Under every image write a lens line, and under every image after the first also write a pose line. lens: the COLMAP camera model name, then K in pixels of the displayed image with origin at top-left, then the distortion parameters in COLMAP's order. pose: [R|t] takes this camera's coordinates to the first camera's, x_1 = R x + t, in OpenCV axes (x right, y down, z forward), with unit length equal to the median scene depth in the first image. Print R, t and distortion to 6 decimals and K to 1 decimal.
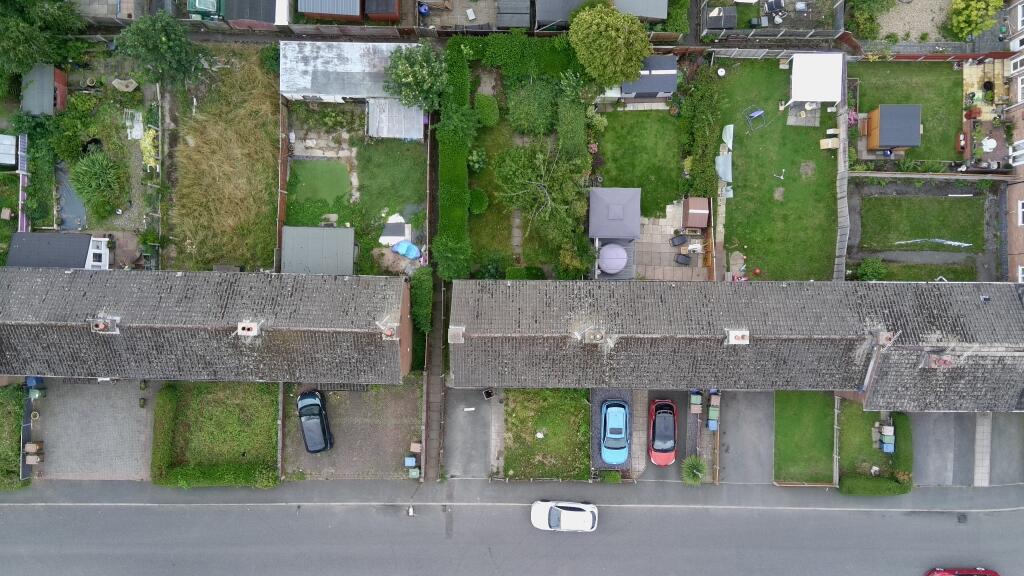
lens RADIAL K [[864.2, 0, 518.7], [0, 864.2, 294.0], [0, 0, 1]] dist [0.073373, 0.001555]
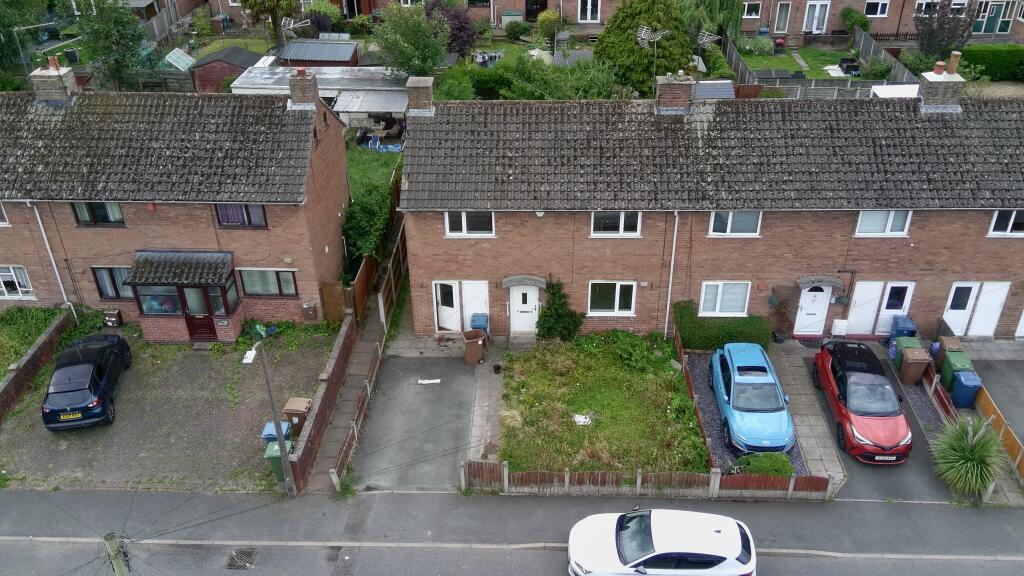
lens RADIAL K [[846.1, 0, 517.8], [0, 846.1, 285.4], [0, 0, 1]] dist [0.098256, -0.138693]
pose [[0.999927, 0.006239, -0.010371, -0.004278], [-0.012102, 0.526117, -0.850326, 0.497114], [0.000151, 0.850389, 0.526154, 0.712189]]
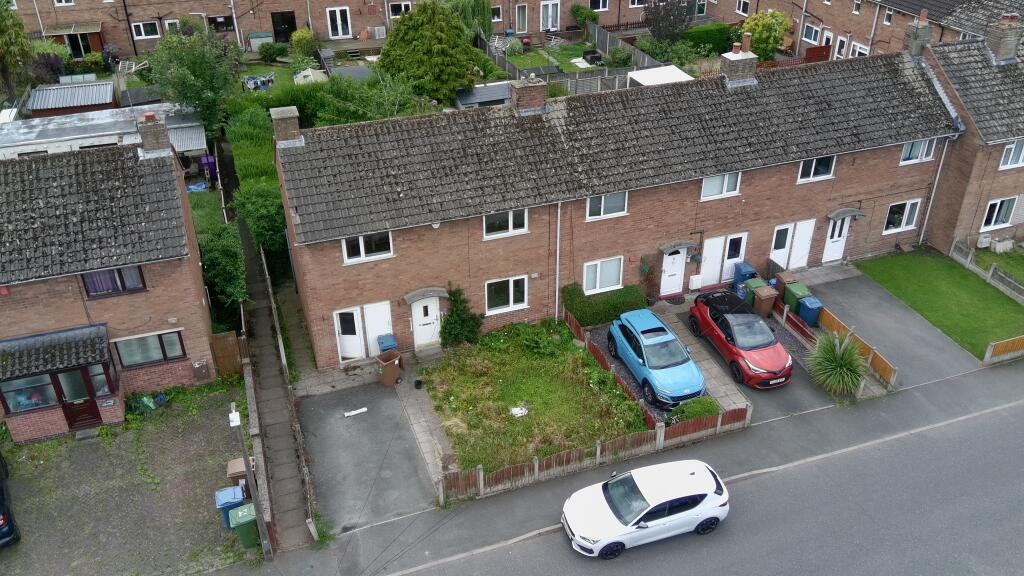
lens RADIAL K [[846.1, 0, 519.1], [0, 846.1, 285.3], [0, 0, 1]] dist [0.098256, -0.138693]
pose [[0.934438, -0.179548, 0.307553, -0.103081], [0.356079, 0.485062, -0.798700, 0.494099], [-0.005777, 0.855849, 0.517194, 0.705874]]
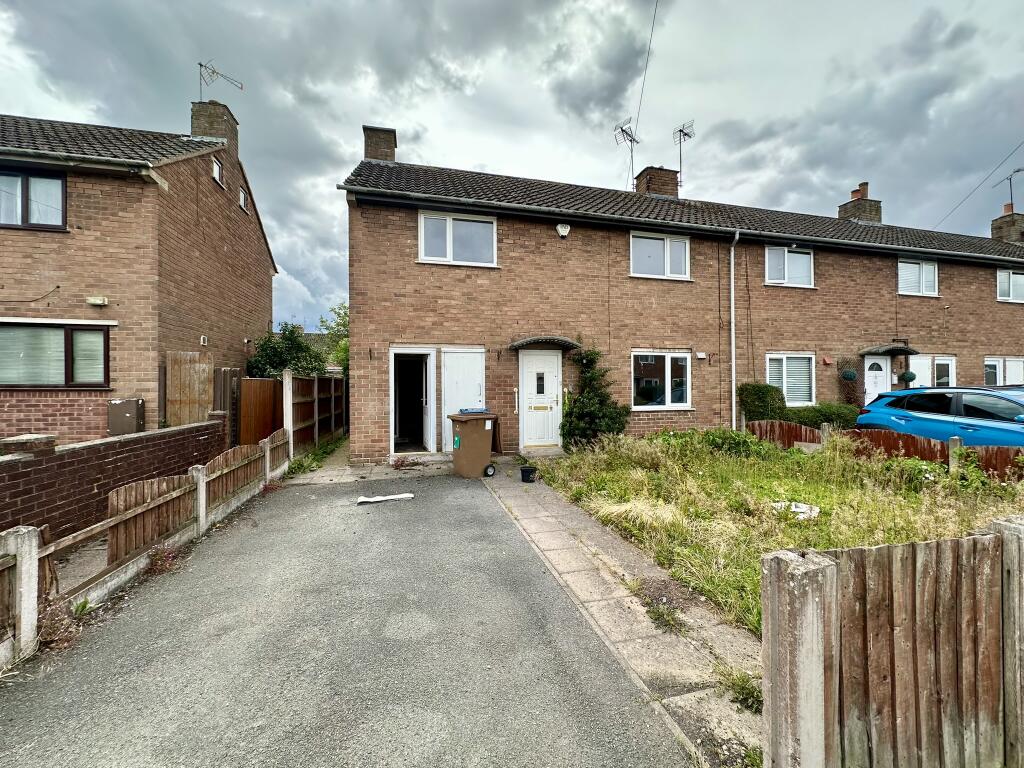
lens RADIAL K [[406.9, 0, 511.7], [0, 406.9, 384.6], [0, 0, 1]] dist [-0.002161, 0.000177]
pose [[0.966994, 0.003072, 0.254781, -0.052854], [0.254791, -0.003626, -0.966989, 0.229785], [-0.002047, 0.999989, -0.004289, 0.973791]]
